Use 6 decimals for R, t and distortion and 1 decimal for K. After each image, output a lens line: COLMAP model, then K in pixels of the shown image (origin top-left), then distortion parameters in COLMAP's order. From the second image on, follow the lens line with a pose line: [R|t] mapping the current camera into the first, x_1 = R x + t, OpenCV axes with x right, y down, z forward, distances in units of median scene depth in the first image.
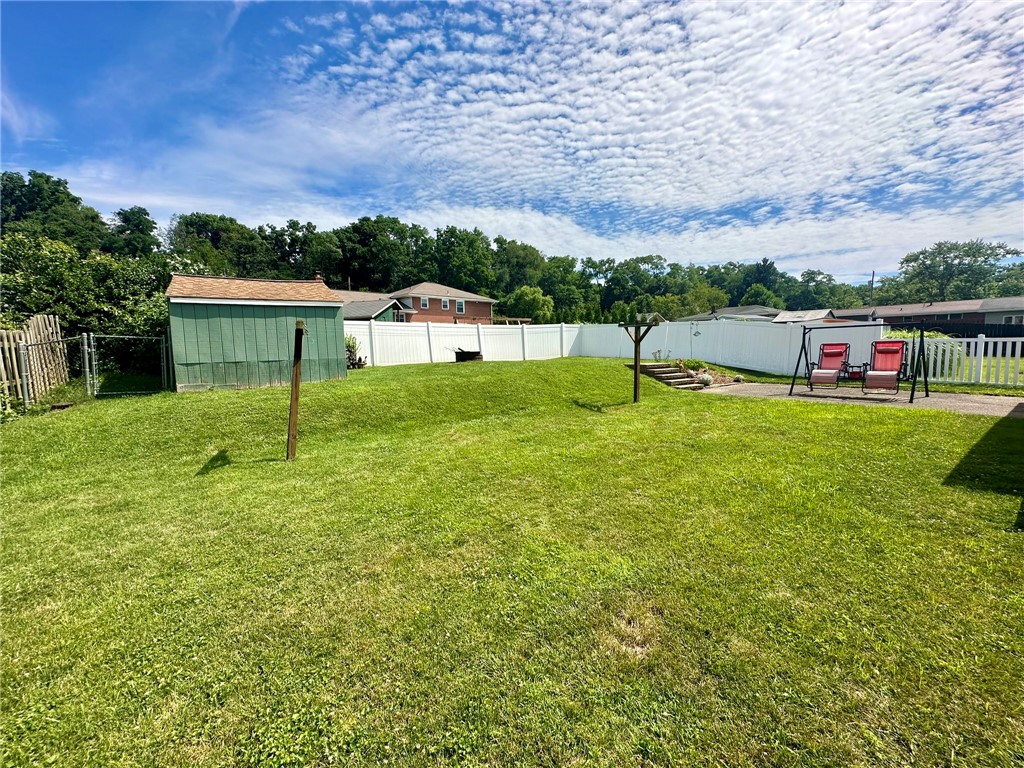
lens RADIAL K [[408.7, 0, 512.0], [0, 408.7, 384.0], [0, 0, 1]] dist [-0.000180, 0.000125]
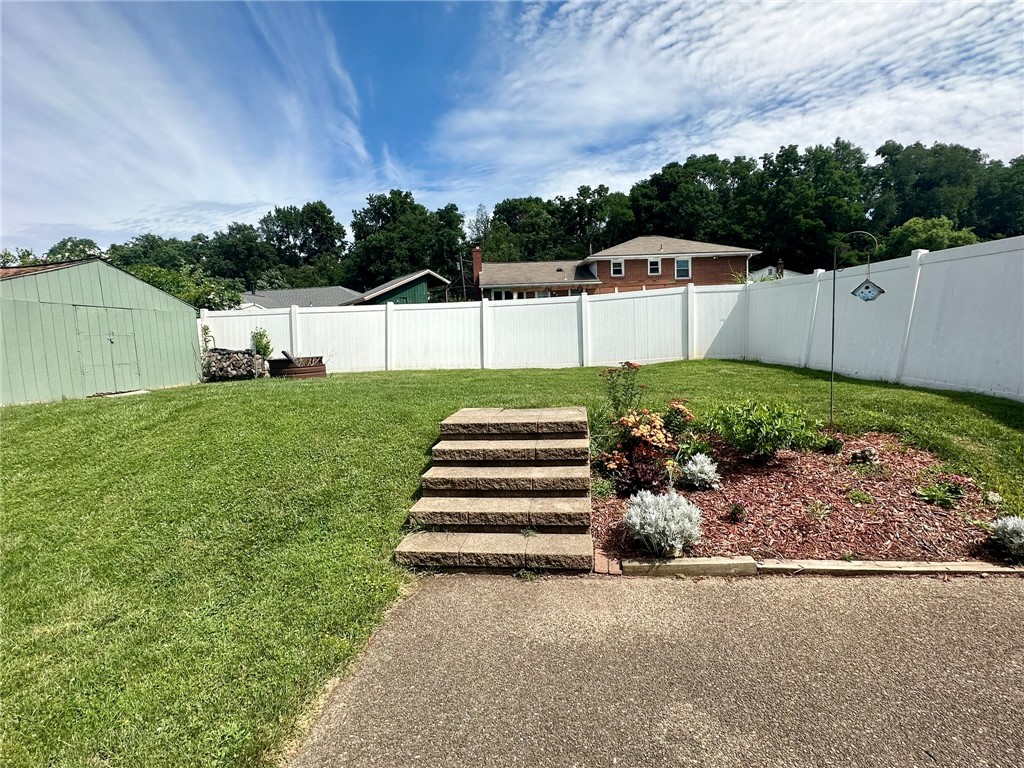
lens RADIAL K [[498.4, 0, 512.0], [0, 498.4, 384.0], [0, 0, 1]] dist [-0.000079, 0.000184]
pose [[0.746453, 0.055803, -0.663094, 0.201803], [-0.040978, 0.998441, 0.037895, -0.029712], [0.664175, -0.001114, 0.747576, 0.247852]]
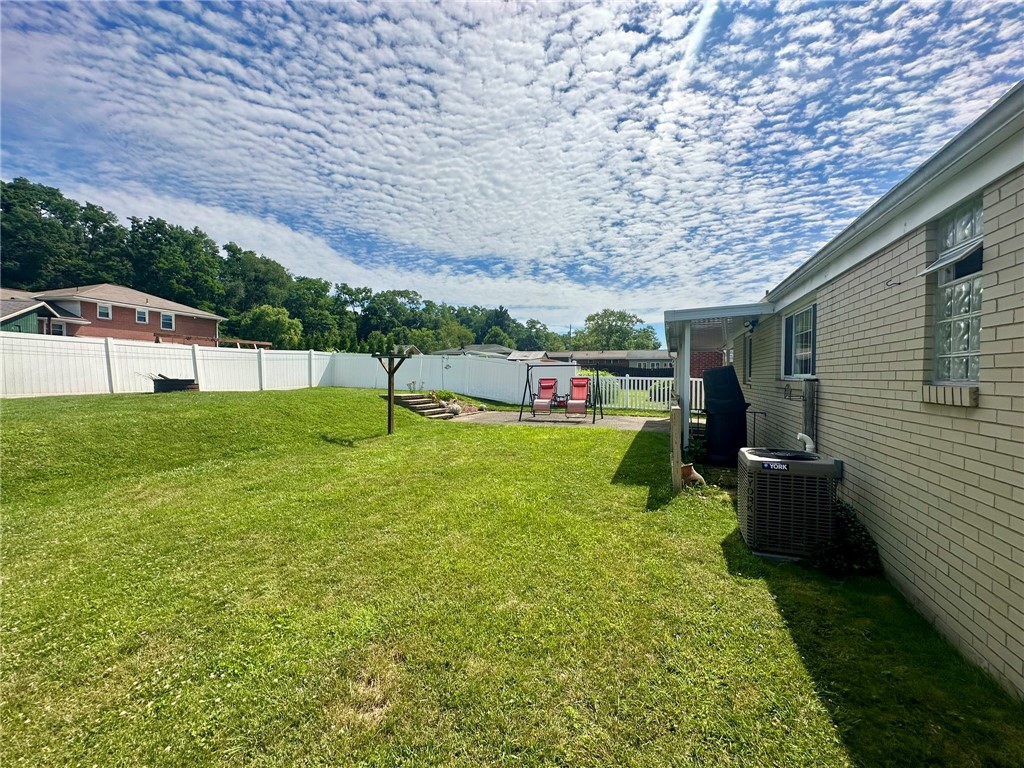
lens RADIAL K [[407.4, 0, 512.0], [0, 407.4, 384.0], [0, 0, 1]] dist [-0.001133, 0.000497]
pose [[0.840187, 0.013117, 0.542138, 0.010678], [0.026837, 0.997477, -0.065726, -0.002171], [-0.541633, 0.069771, 0.837715, 0.004313]]
